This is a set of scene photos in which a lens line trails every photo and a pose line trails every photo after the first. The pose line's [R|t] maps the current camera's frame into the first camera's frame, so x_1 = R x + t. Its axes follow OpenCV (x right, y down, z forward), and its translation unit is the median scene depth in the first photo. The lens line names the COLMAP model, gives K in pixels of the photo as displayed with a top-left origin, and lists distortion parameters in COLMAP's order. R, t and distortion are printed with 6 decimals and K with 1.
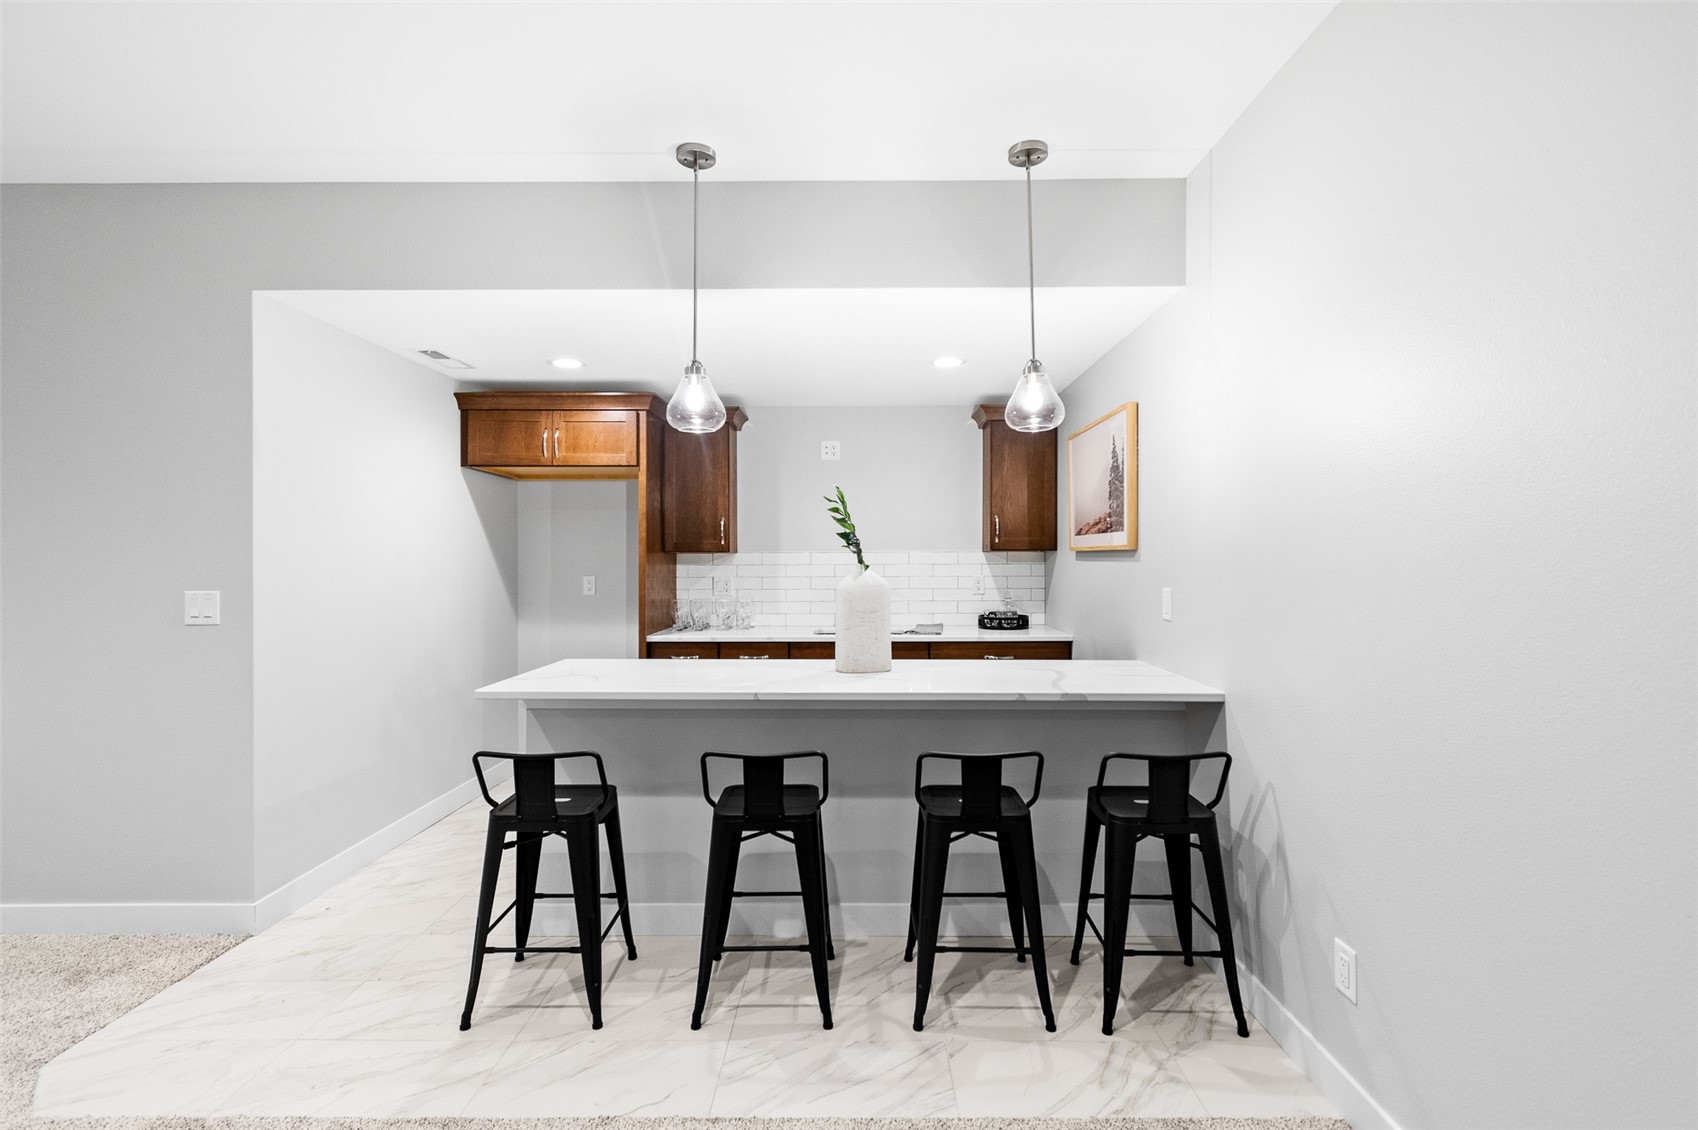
lens RADIAL K [[748.2, 0, 849.0], [0, 748.2, 565.0], [0, 0, 1]] dist [0.001735, -0.000014]
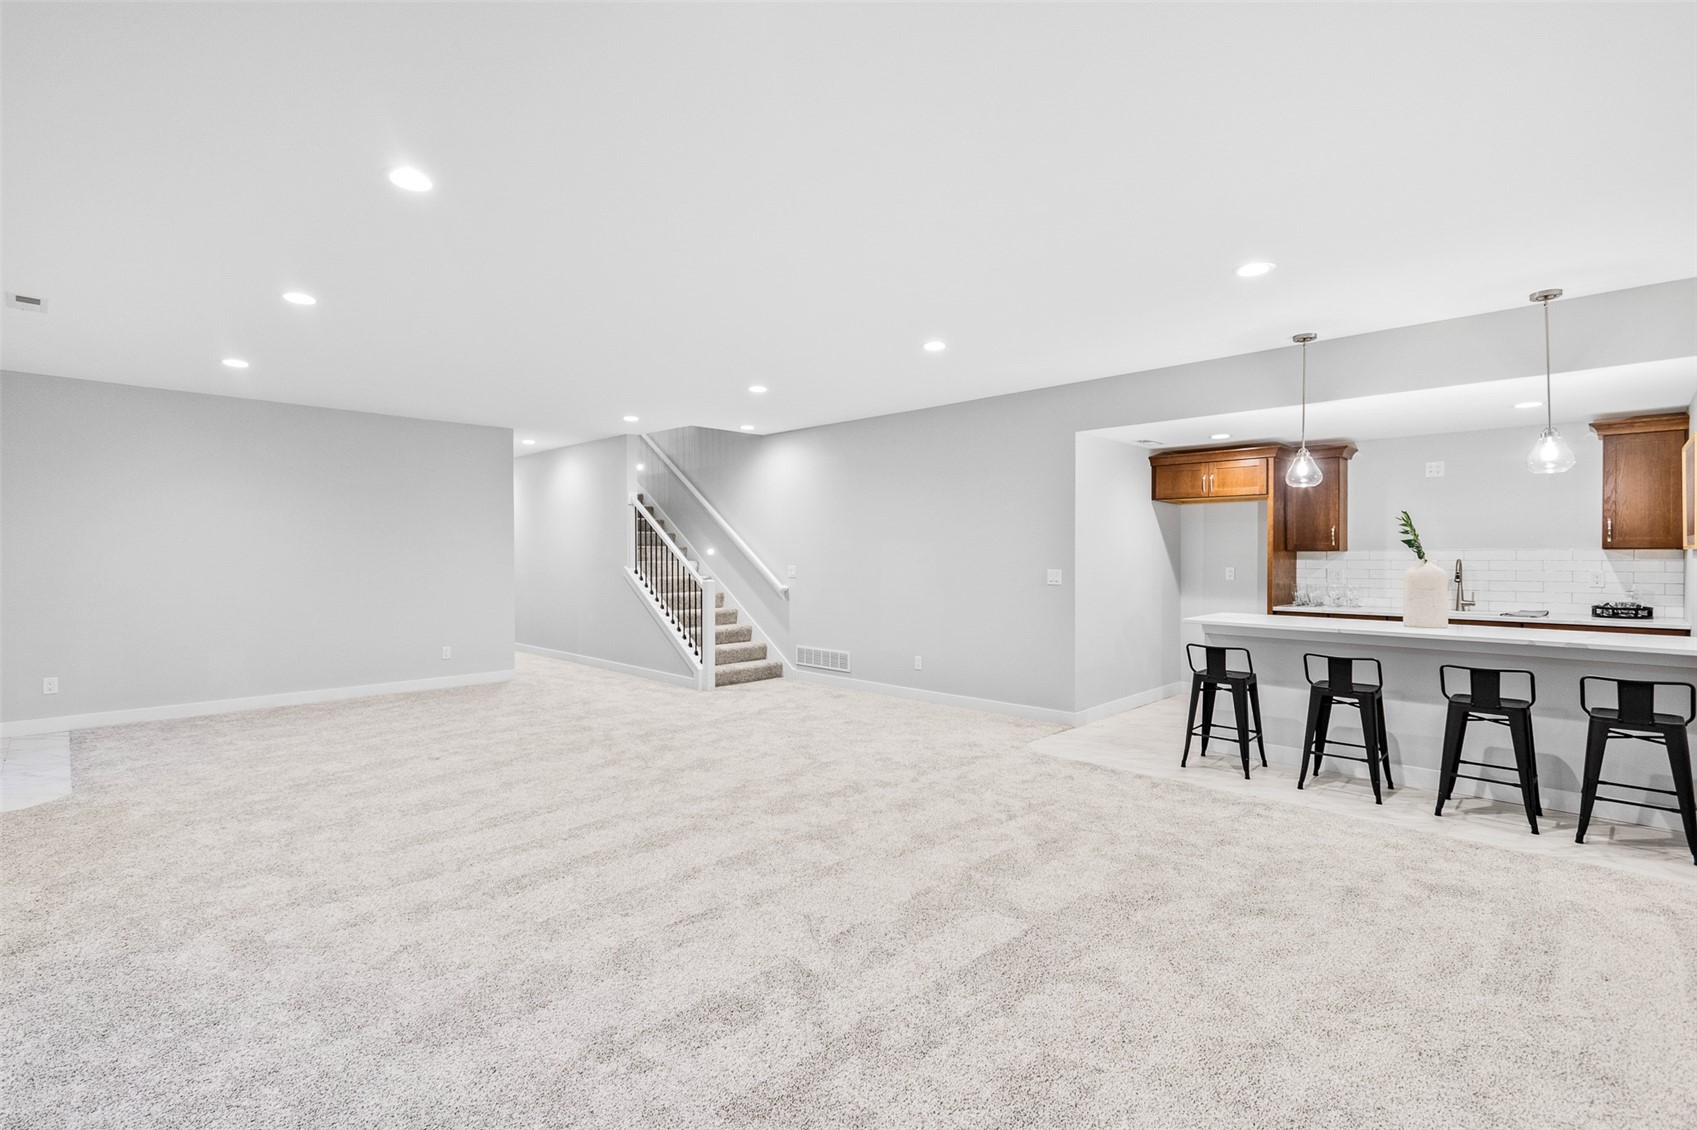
lens RADIAL K [[769.5, 0, 856.1], [0, 769.5, 555.5], [0, 0, 1]] dist [0.003202, 0.000012]
pose [[0.725766, 0.001880, -0.687939, 0.187901], [-0.006859, 0.999966, -0.004504, 0.004587], [0.687908, 0.007988, 0.725754, -0.706838]]
